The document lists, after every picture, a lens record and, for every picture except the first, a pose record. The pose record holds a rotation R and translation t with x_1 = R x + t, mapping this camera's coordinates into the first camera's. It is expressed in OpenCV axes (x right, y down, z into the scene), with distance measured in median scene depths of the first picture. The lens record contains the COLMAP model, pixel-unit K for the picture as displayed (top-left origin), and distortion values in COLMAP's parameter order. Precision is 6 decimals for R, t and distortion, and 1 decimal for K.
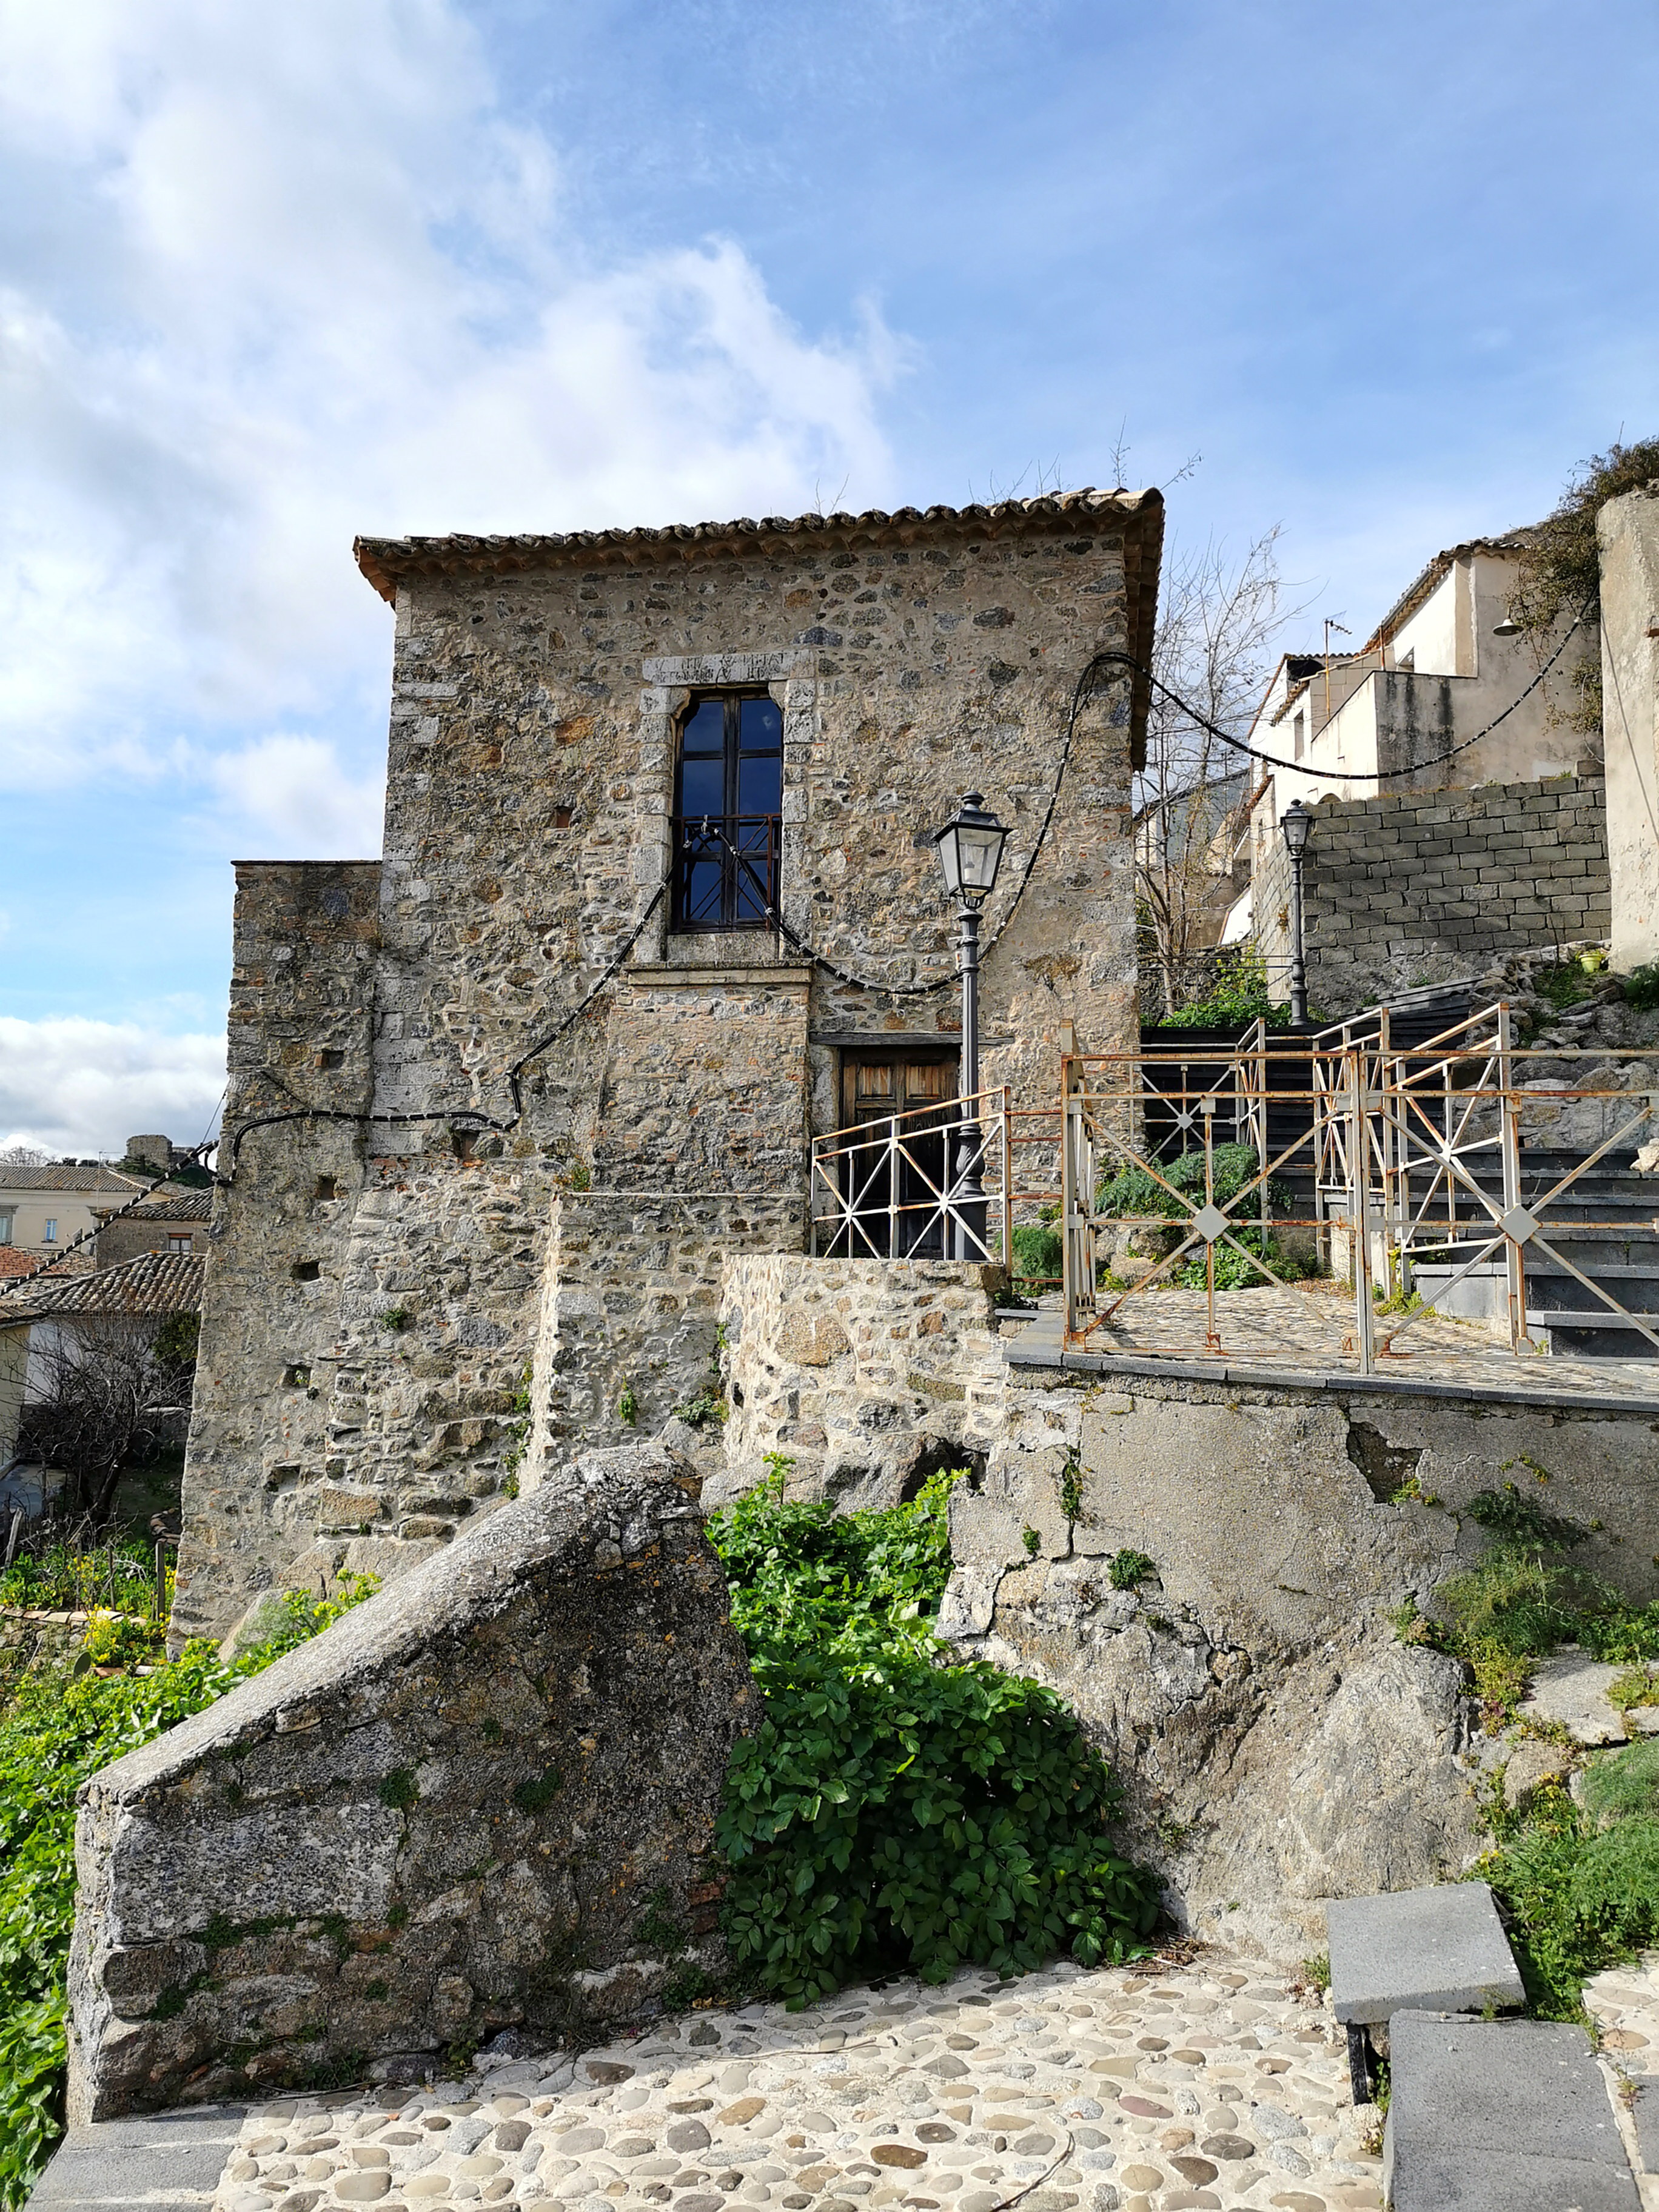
lens RADIAL K [[1706.4, 0, 827.3], [0, 1706.4, 1109.0], [0, 0, 1]] dist [0.035203, -0.049578]
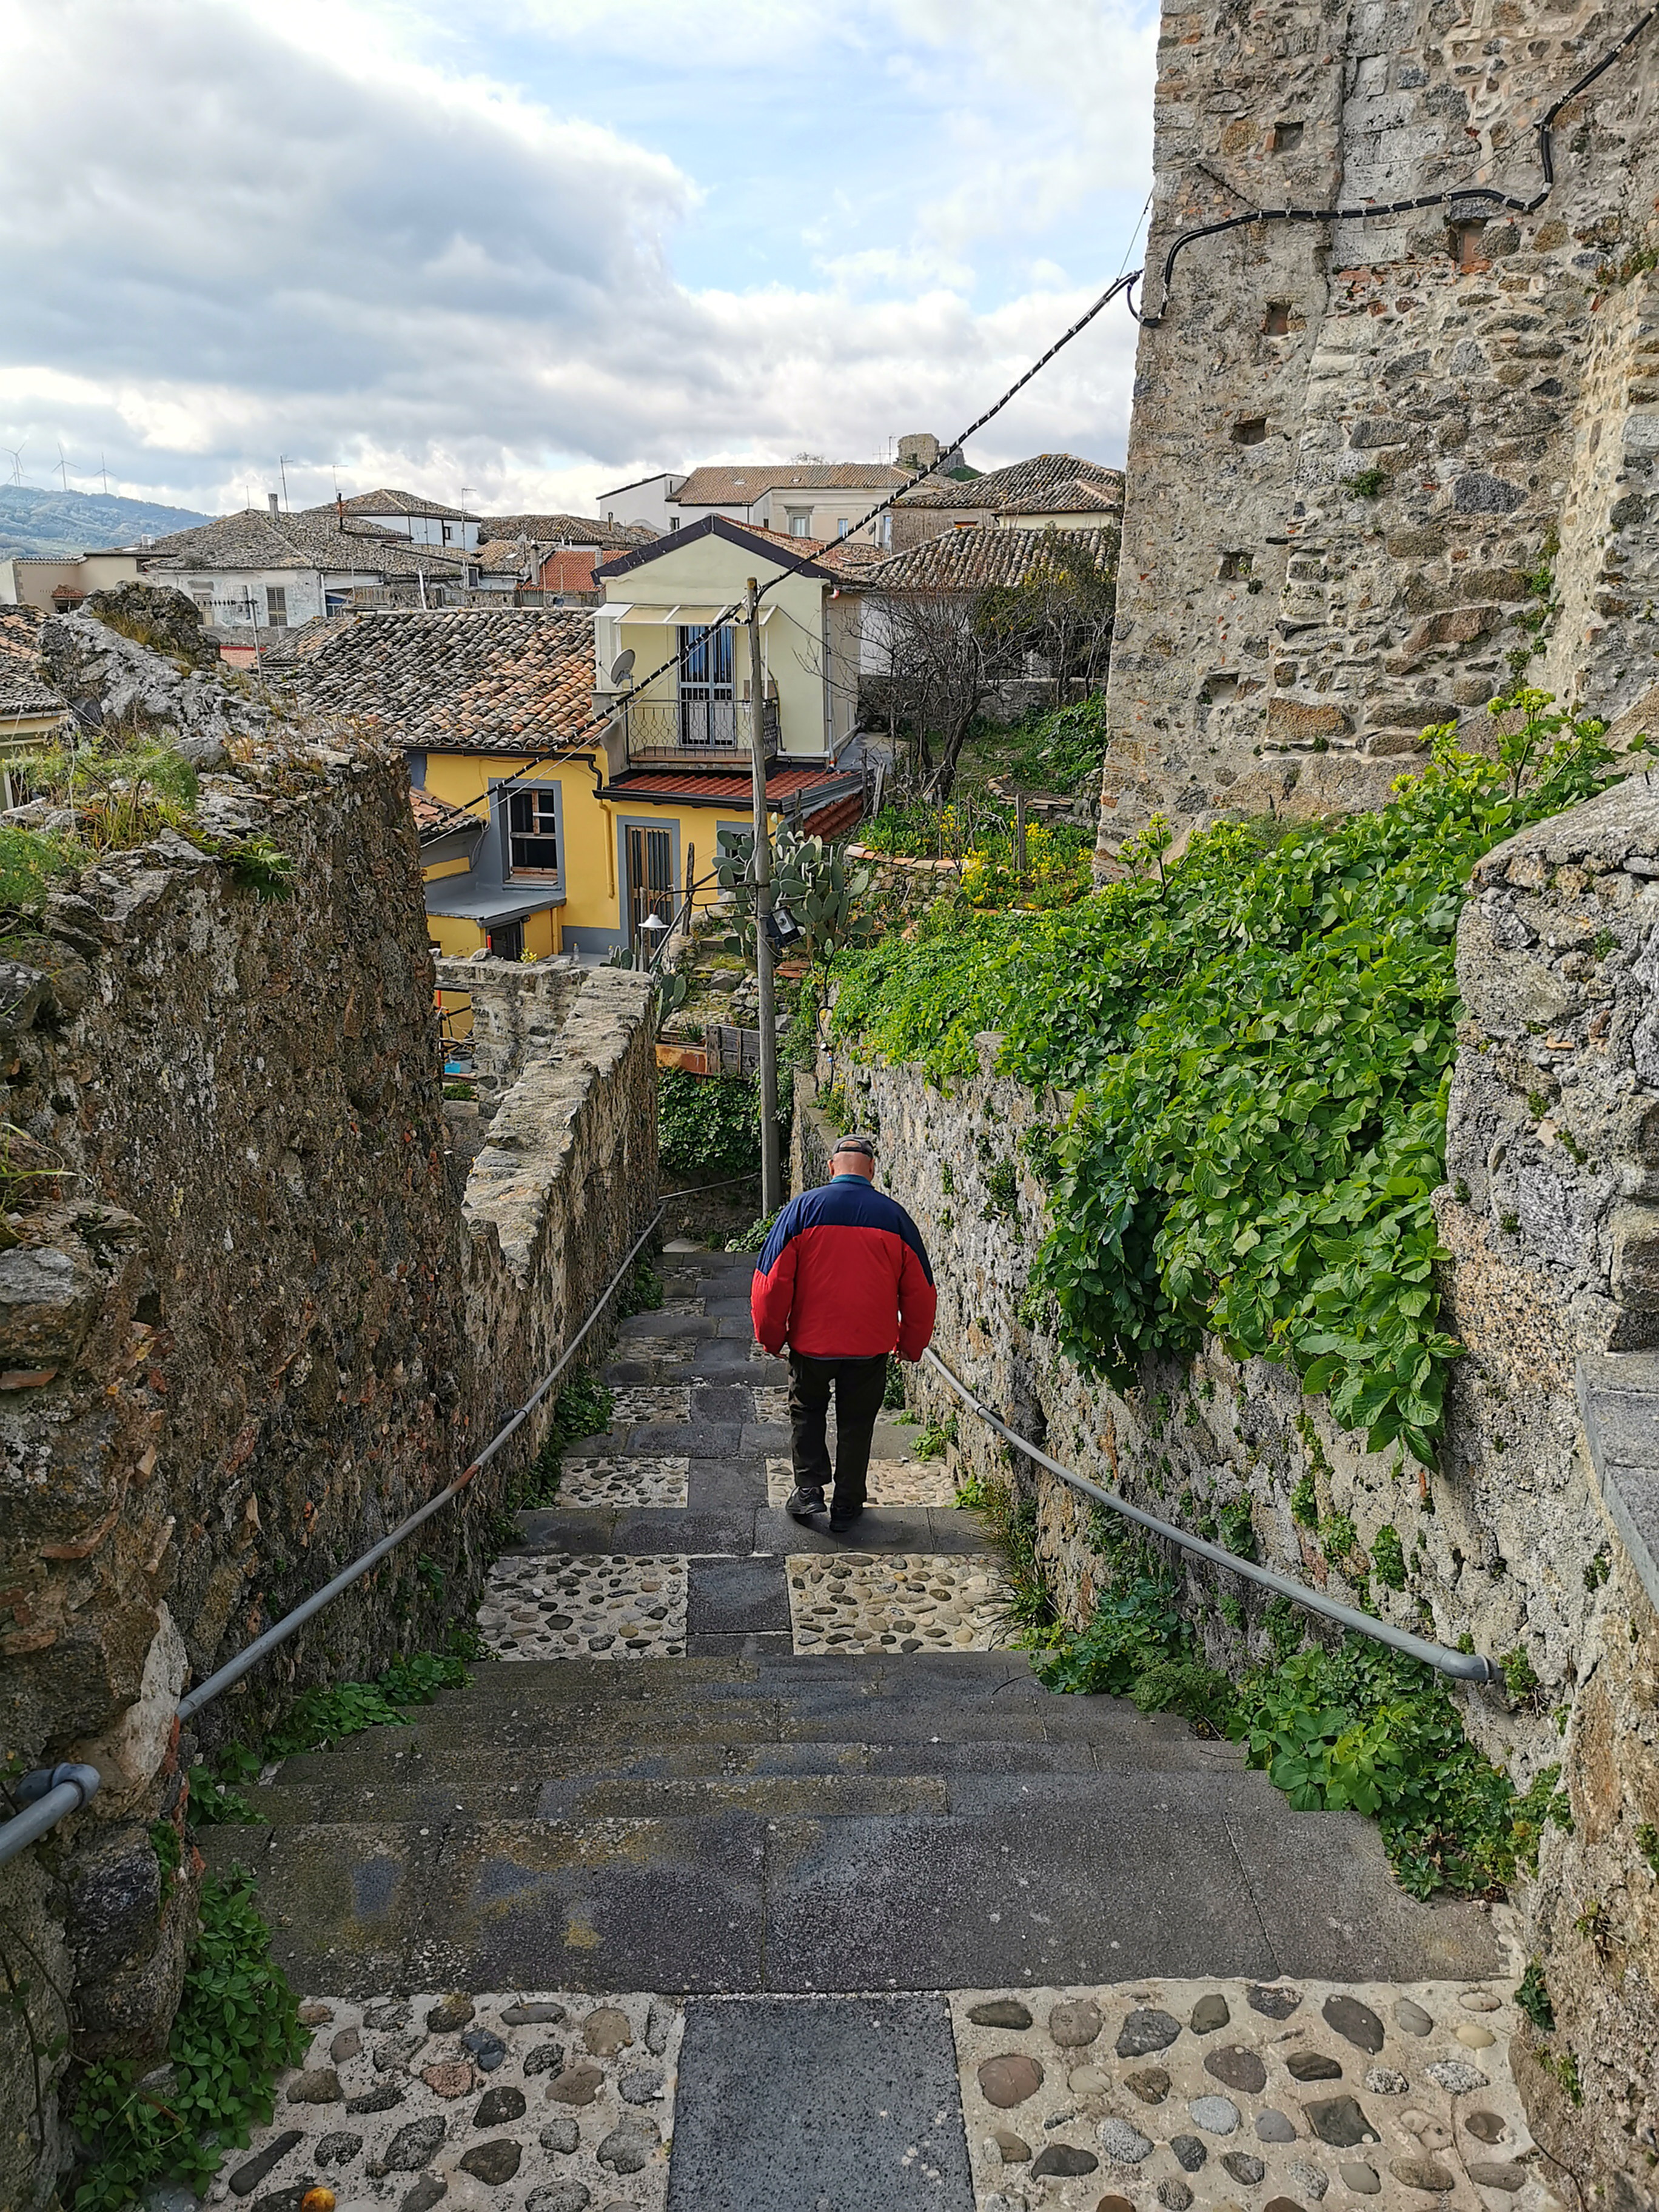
lens RADIAL K [[1706.4, 0, 829.4], [0, 1706.4, 1123.7], [0, 0, 1]] dist [0.035203, -0.049578]
pose [[0.908519, 0.108162, -0.403602, -0.121416], [0.061347, 0.920920, 0.384893, 0.072252], [0.413316, -0.374442, 0.830038, 0.113504]]
